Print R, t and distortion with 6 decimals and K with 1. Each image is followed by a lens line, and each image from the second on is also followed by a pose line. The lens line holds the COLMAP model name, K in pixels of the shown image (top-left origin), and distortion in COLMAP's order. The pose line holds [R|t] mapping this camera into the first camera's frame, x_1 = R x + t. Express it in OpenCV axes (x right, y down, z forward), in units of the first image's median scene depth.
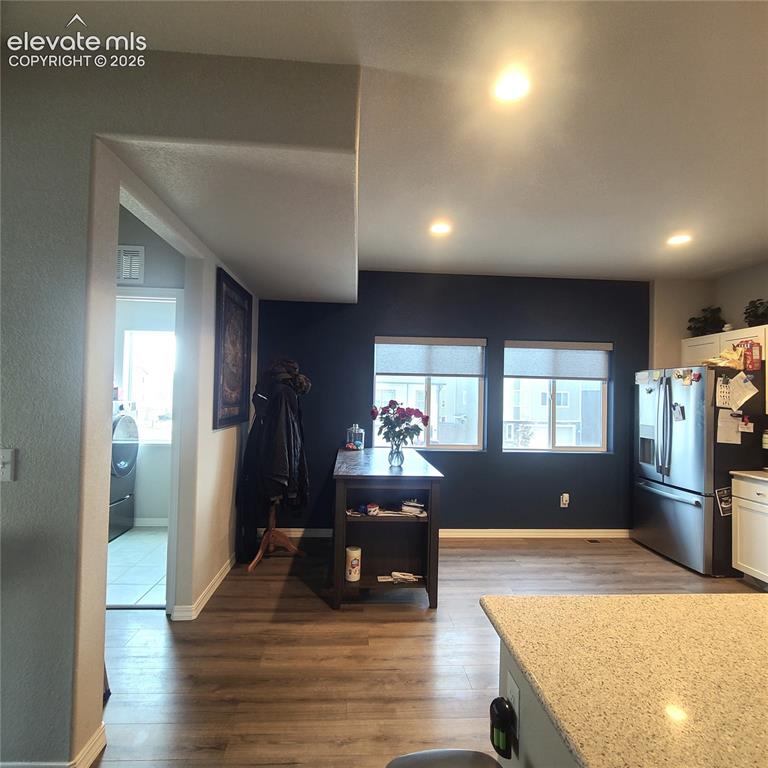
lens RADIAL K [[426.8, 0, 392.3], [0, 426.8, 388.6], [0, 0, 1]] dist [-0.002209, -0.002513]
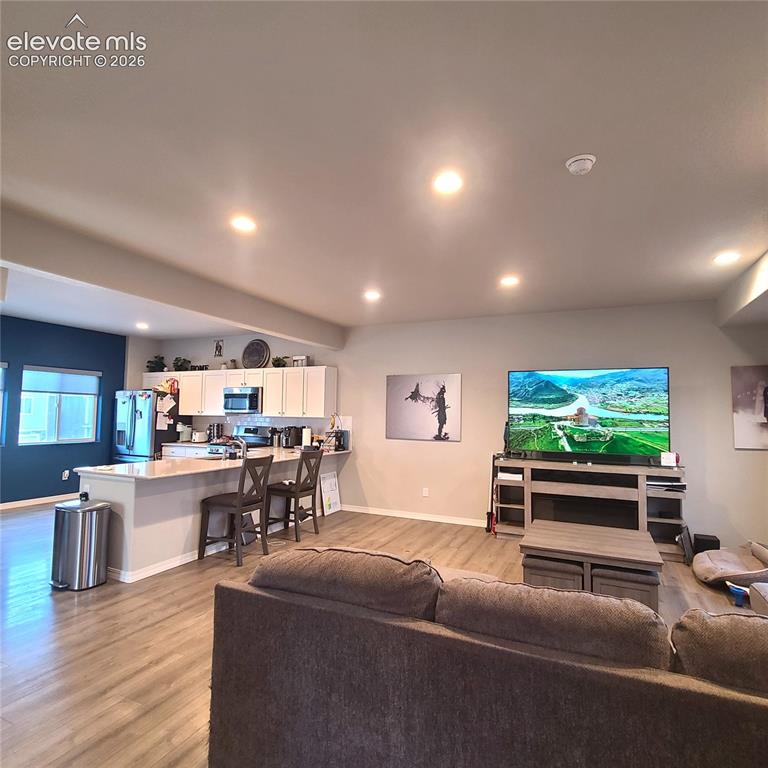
lens RADIAL K [[465.6, 0, 375.7], [0, 465.6, 389.9], [0, 0, 1]] dist [0.002680, -0.002195]
pose [[0.502317, 0.034833, 0.863982, -0.556205], [-0.025171, 0.999354, -0.025657, -0.025382], [-0.864317, -0.008859, 0.502869, -0.894006]]
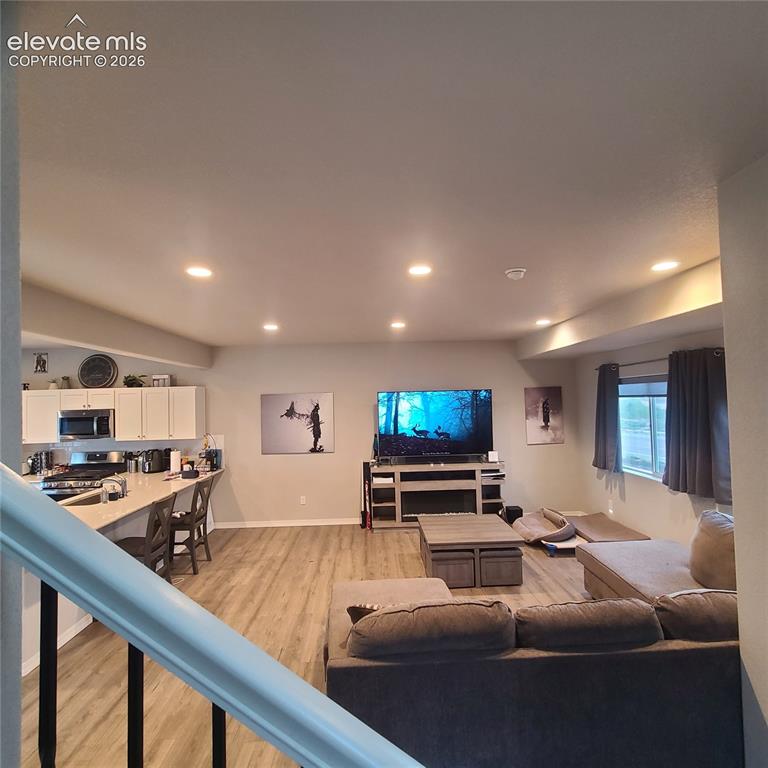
lens RADIAL K [[426.5, 0, 382.0], [0, 426.5, 389.4], [0, 0, 1]] dist [0.001384, -0.000631]
pose [[0.046581, 0.005743, 0.998898, -0.683125], [0.003859, 0.999975, -0.005930, -0.133989], [-0.998907, 0.004131, 0.046558, -0.603297]]
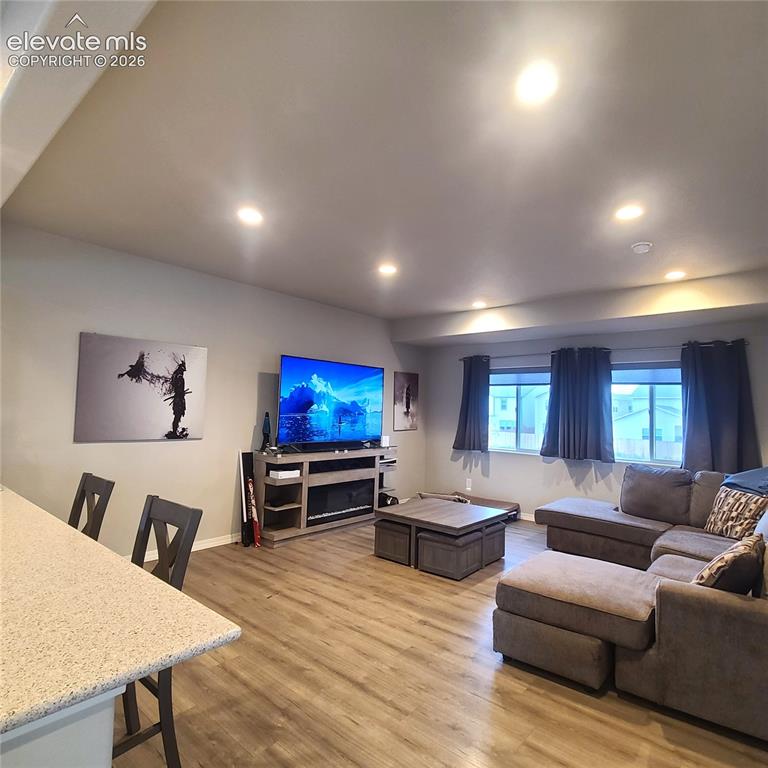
lens RADIAL K [[465.6, 0, 386.1], [0, 465.6, 391.7], [0, 0, 1]] dist [0.002680, -0.002195]
pose [[-0.711183, -0.007545, 0.702967, -0.183362], [-0.055003, 0.997474, -0.044939, 0.011693], [-0.700852, -0.070625, -0.709802, 0.199583]]
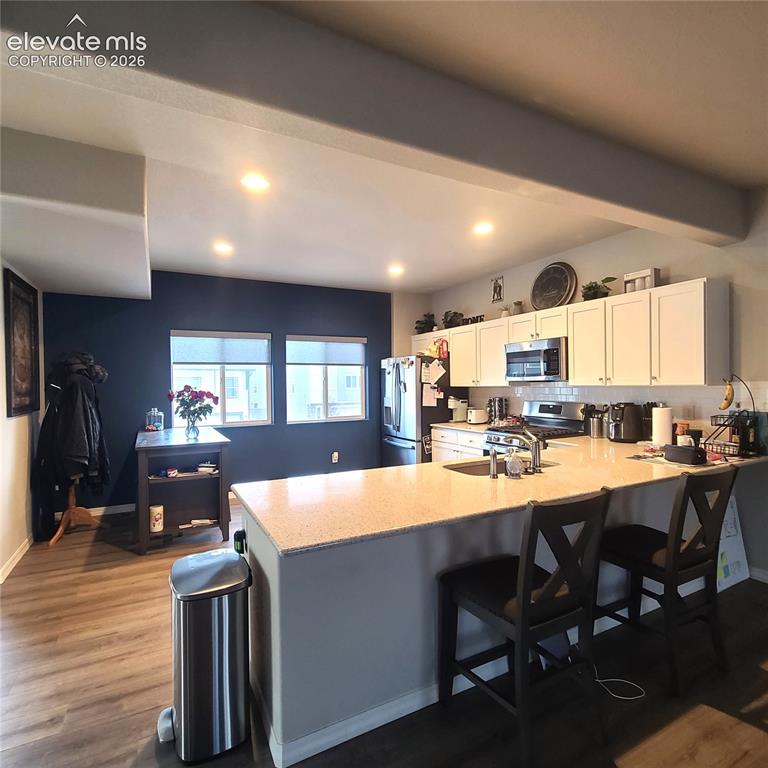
lens RADIAL K [[426.5, 0, 382.0], [0, 426.5, 389.0], [0, 0, 1]] dist [0.001384, -0.000631]
pose [[0.919037, -0.037261, 0.392407, 0.030441], [0.022976, 0.998893, 0.041039, 0.000131], [-0.393501, -0.028701, 0.918876, -0.316448]]
